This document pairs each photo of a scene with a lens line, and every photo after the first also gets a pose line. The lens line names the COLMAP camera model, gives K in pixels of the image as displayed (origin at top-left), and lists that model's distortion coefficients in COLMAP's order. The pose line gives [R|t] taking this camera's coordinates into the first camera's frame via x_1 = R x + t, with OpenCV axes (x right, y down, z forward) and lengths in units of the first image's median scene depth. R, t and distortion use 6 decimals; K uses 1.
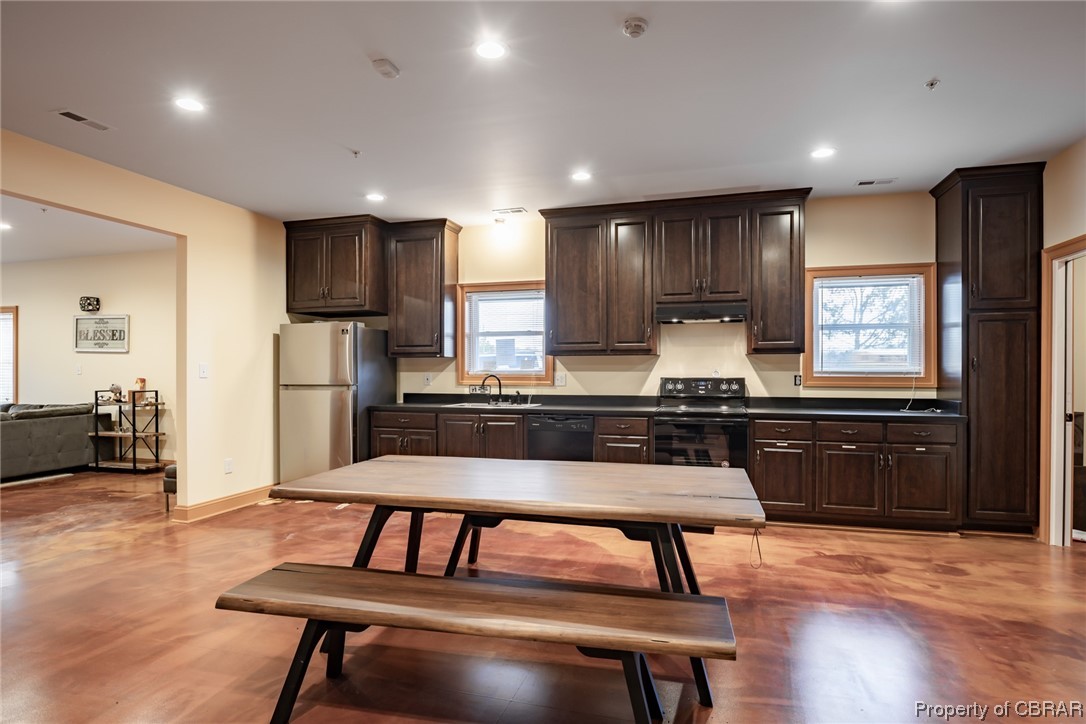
lens RADIAL K [[591.8, 0, 543.0], [0, 591.8, 362.0], [0, 0, 1]] dist [0.001337, 0.000424]
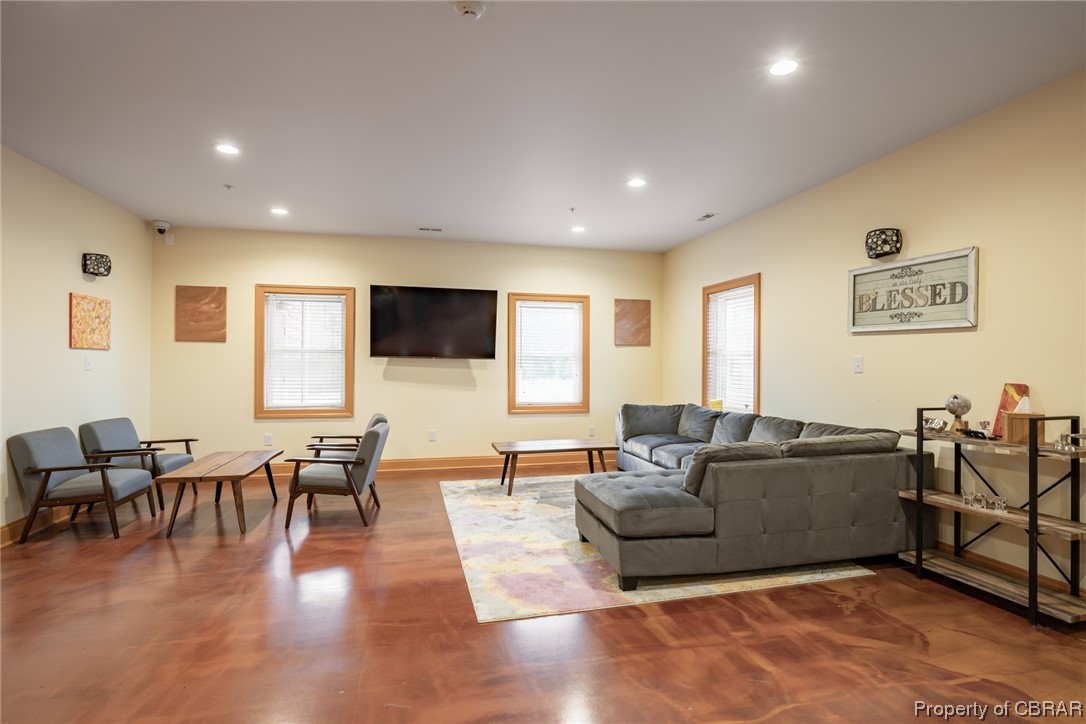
lens RADIAL K [[542.1, 0, 543.0], [0, 542.1, 362.0], [0, 0, 1]] dist [0.000884, 0.000237]
pose [[0.520452, -0.001187, -0.853890, -0.508854], [-0.003973, 0.999985, -0.003812, 0.013691], [0.853882, 0.005376, 0.520439, 0.483918]]
